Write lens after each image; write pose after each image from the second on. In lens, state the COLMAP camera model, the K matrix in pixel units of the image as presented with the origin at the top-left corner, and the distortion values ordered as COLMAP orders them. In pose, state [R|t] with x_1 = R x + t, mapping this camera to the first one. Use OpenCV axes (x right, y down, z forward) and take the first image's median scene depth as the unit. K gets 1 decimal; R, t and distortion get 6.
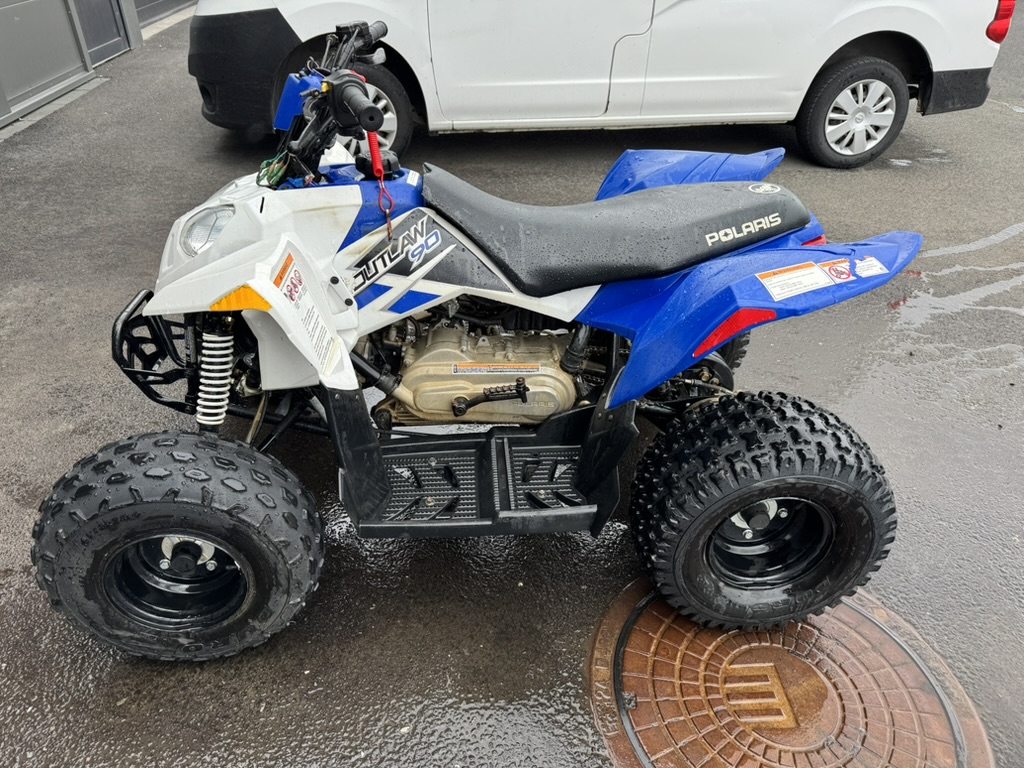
lens RADIAL K [[722.9, 0, 510.0], [0, 722.9, 390.3], [0, 0, 1]] dist [0.025254, -0.032353]
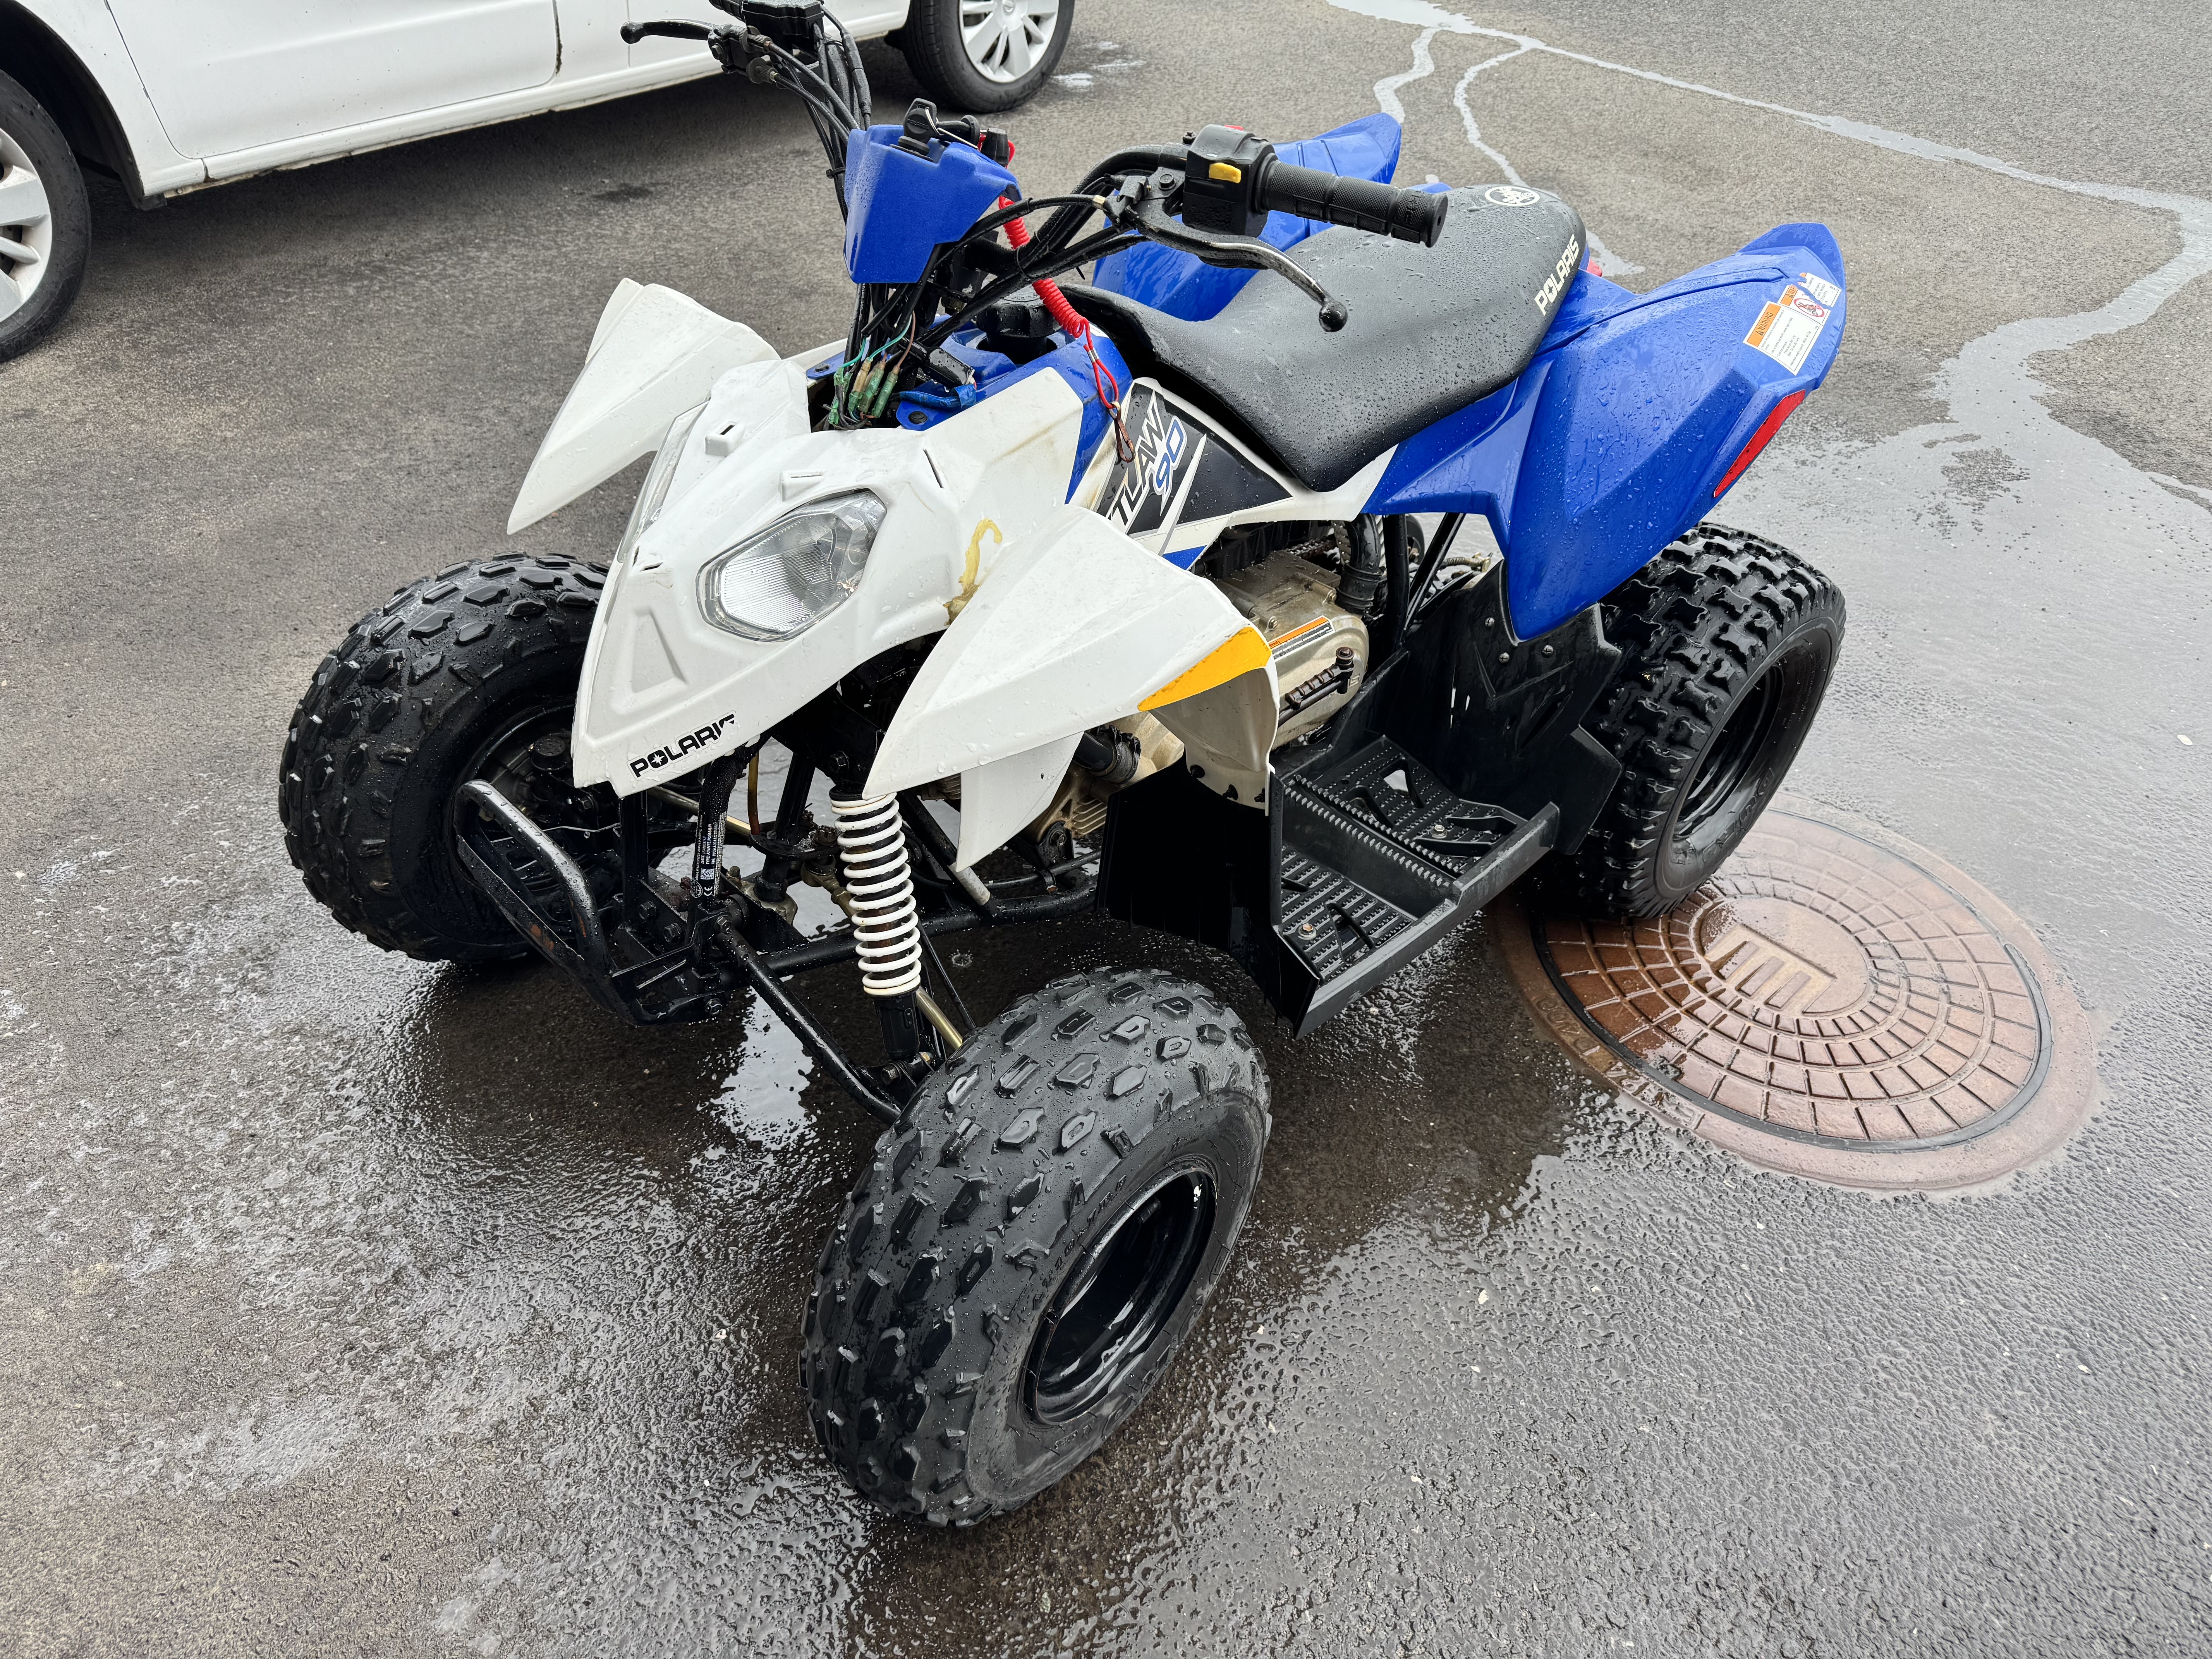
lens RADIAL K [[1561.5, 0, 1103.0], [0, 1561.5, 829.2], [0, 0, 1]] dist [0.025254, -0.032353]
pose [[0.751313, -0.407383, 0.519199, -0.744059], [0.335033, 0.913257, 0.231762, -0.214655], [-0.568578, -0.000177, 0.822629, 0.158447]]
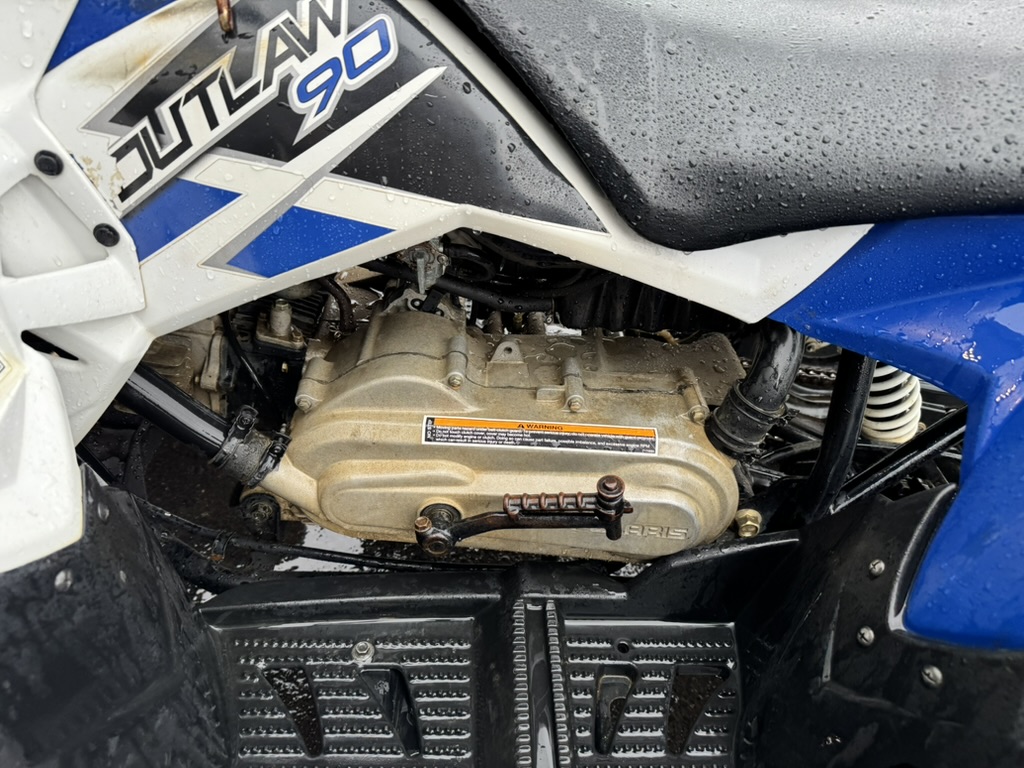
lens RADIAL K [[722.9, 0, 513.3], [0, 722.9, 377.1], [0, 0, 1]] dist [0.025254, -0.032353]
pose [[0.998500, 0.054500, 0.005332, -0.036782], [-0.054743, 0.995897, 0.072065, -0.086928], [-0.001382, -0.072249, 0.997386, 0.637604]]
